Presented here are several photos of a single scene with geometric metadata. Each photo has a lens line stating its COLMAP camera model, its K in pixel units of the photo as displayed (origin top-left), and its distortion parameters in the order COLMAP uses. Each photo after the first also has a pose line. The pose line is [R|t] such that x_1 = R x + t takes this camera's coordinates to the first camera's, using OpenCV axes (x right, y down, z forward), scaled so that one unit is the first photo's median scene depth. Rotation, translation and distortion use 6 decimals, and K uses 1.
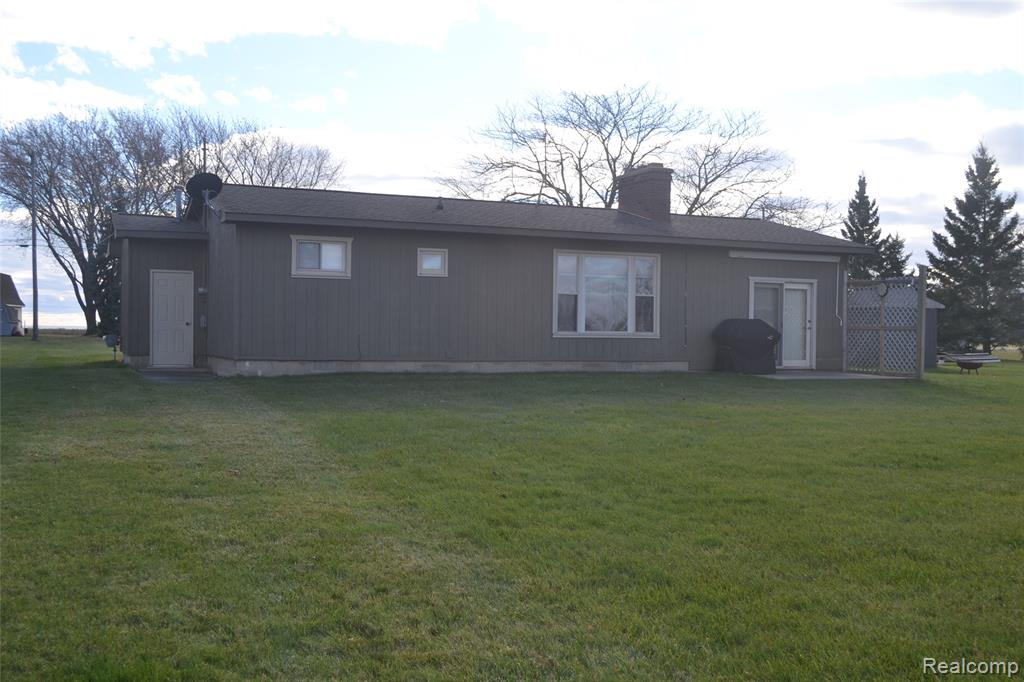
lens RADIAL K [[1058.2, 0, 511.6], [0, 1058.2, 343.4], [0, 0, 1]] dist [-0.082003, 0.000000]
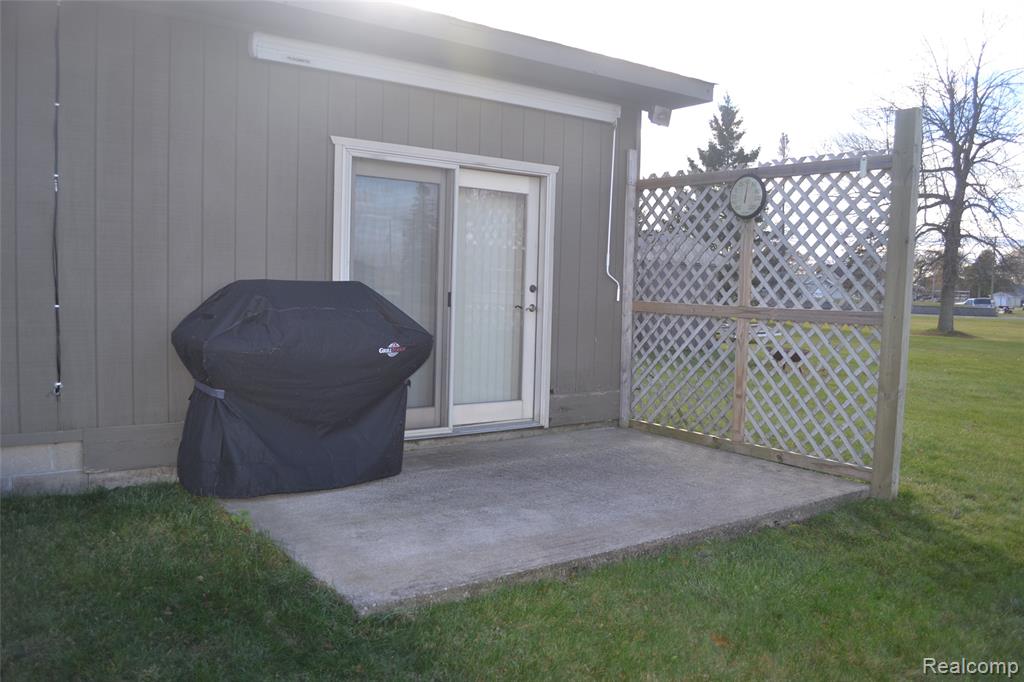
lens RADIAL K [[820.6, 0, 513.6], [0, 820.6, 340.0], [0, 0, 1]] dist [-0.084479, 0.016543]
pose [[0.971989, -0.000552, 0.235024, 0.211761], [-0.014192, 0.998035, 0.061037, -0.020507], [-0.234596, -0.062663, 0.970071, 0.732321]]
